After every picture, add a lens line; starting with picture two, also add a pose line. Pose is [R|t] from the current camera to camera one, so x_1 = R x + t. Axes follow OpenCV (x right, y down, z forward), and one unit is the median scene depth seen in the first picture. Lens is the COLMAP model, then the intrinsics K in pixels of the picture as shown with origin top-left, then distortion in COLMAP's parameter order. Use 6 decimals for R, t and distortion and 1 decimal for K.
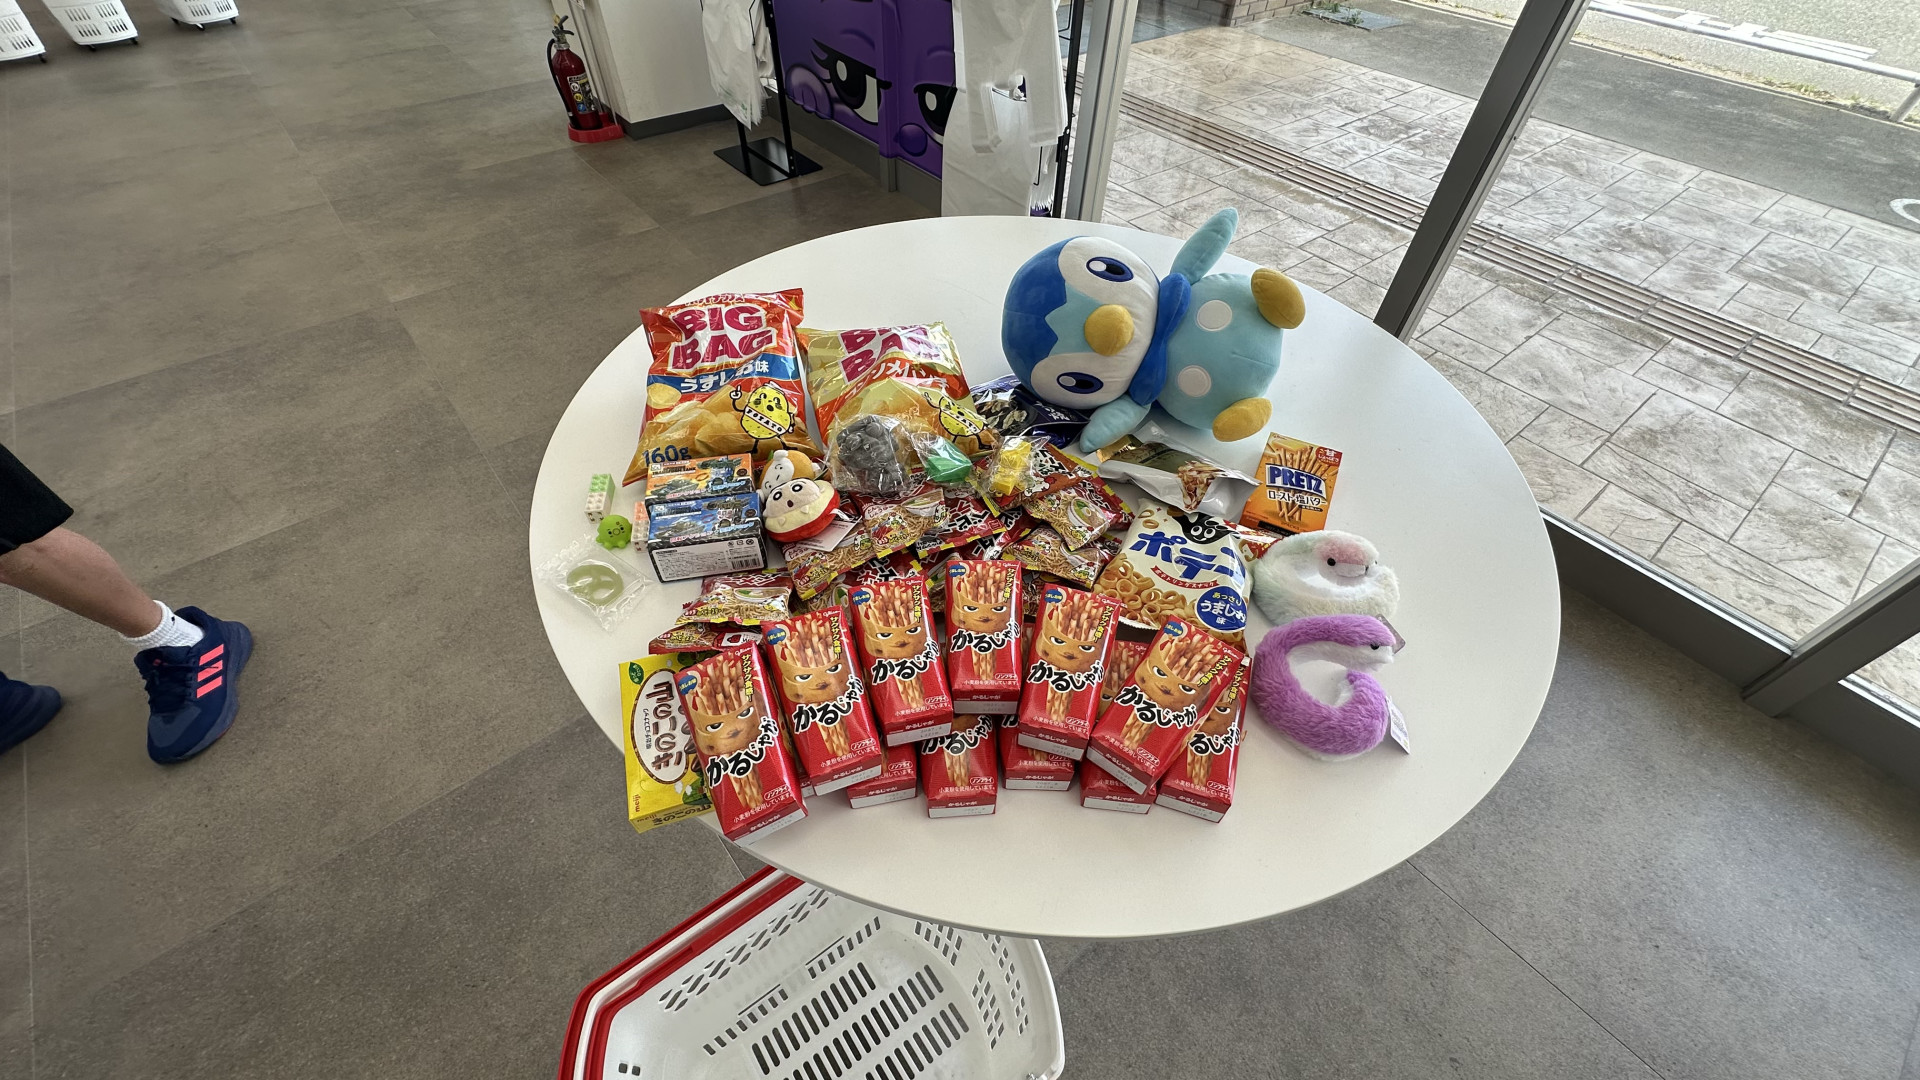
lens RADIAL K [[764.9, 0, 975.9], [0, 764.9, 541.3], [0, 0, 1]] dist [-0.005127, 0.000940]
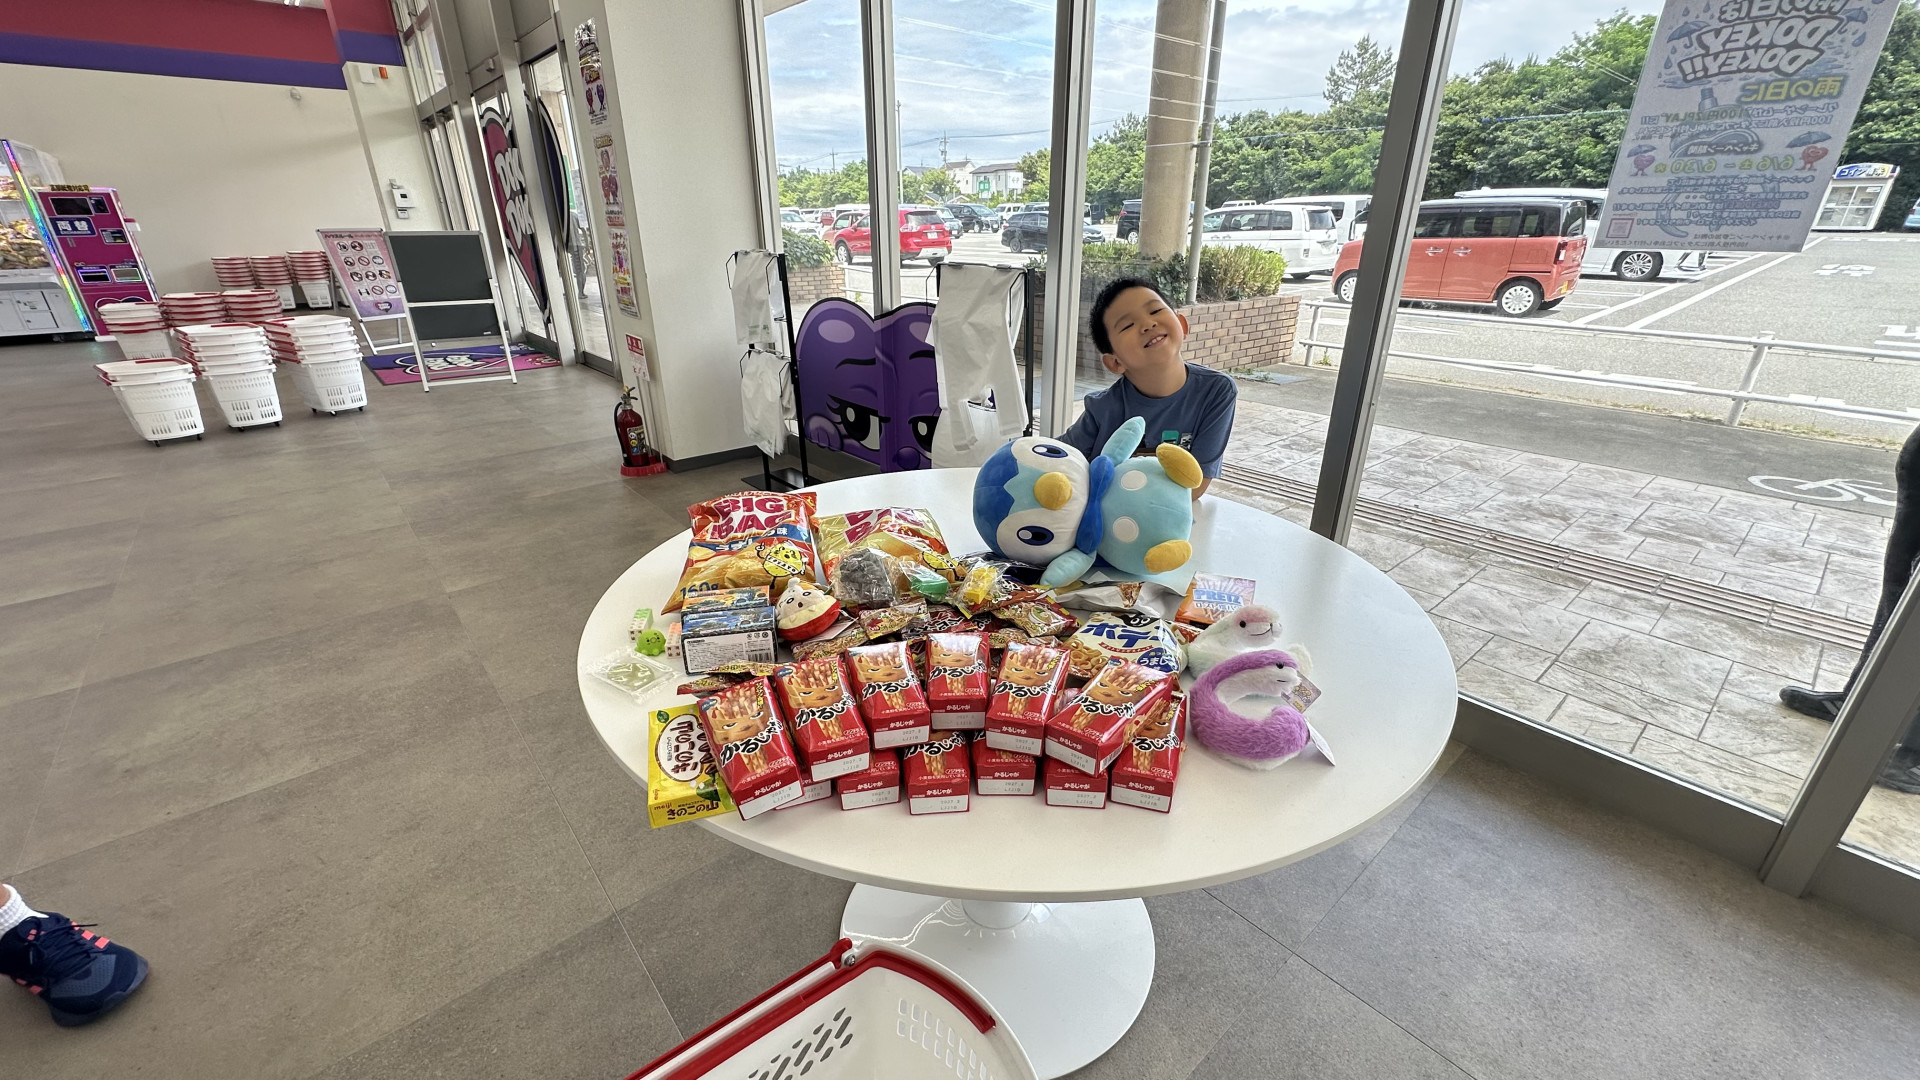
lens RADIAL K [[764.9, 0, 975.9], [0, 764.9, 541.3], [0, 0, 1]] dist [-0.005127, 0.000940]
pose [[0.999082, -0.042090, 0.008014, 0.011696], [0.041601, 0.908158, -0.416555, 0.128916], [0.010255, 0.416506, 0.909075, -0.054071]]
